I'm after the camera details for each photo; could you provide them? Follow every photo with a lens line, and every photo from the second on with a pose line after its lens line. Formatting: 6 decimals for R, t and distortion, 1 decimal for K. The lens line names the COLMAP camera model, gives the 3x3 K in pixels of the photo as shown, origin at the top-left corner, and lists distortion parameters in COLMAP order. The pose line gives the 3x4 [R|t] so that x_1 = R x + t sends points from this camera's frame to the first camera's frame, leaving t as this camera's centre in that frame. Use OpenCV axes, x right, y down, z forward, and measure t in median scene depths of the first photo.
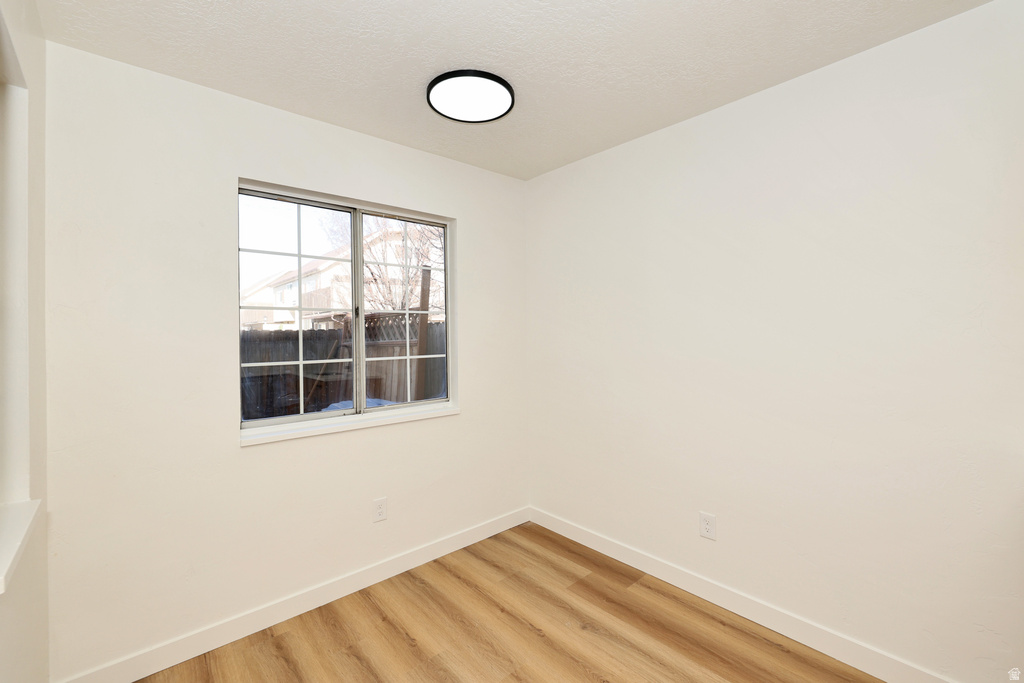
lens RADIAL K [[437.6, 0, 512.0], [0, 437.6, 332.7], [0, 0, 1]] dist [0.003975, -0.001038]
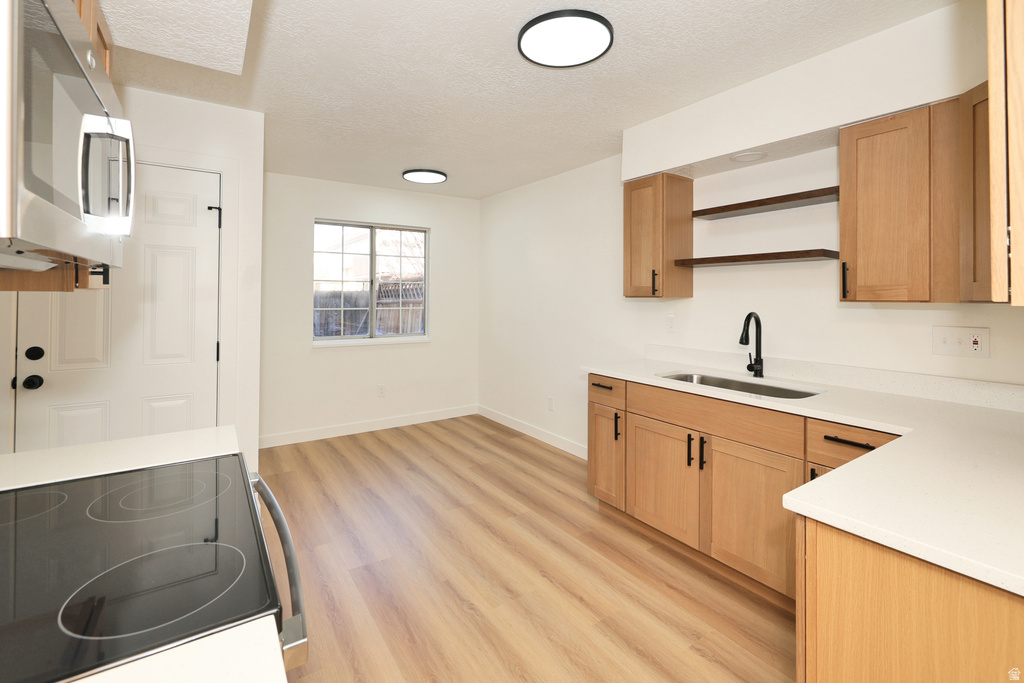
lens RADIAL K [[437.6, 0, 497.5], [0, 437.6, 292.4], [0, 0, 1]] dist [0.003975, -0.001038]
pose [[0.991447, 0.018836, -0.129141, 0.405791], [-0.019670, 0.999793, -0.005188, -0.006974], [0.129017, 0.007684, 0.991613, -0.752182]]
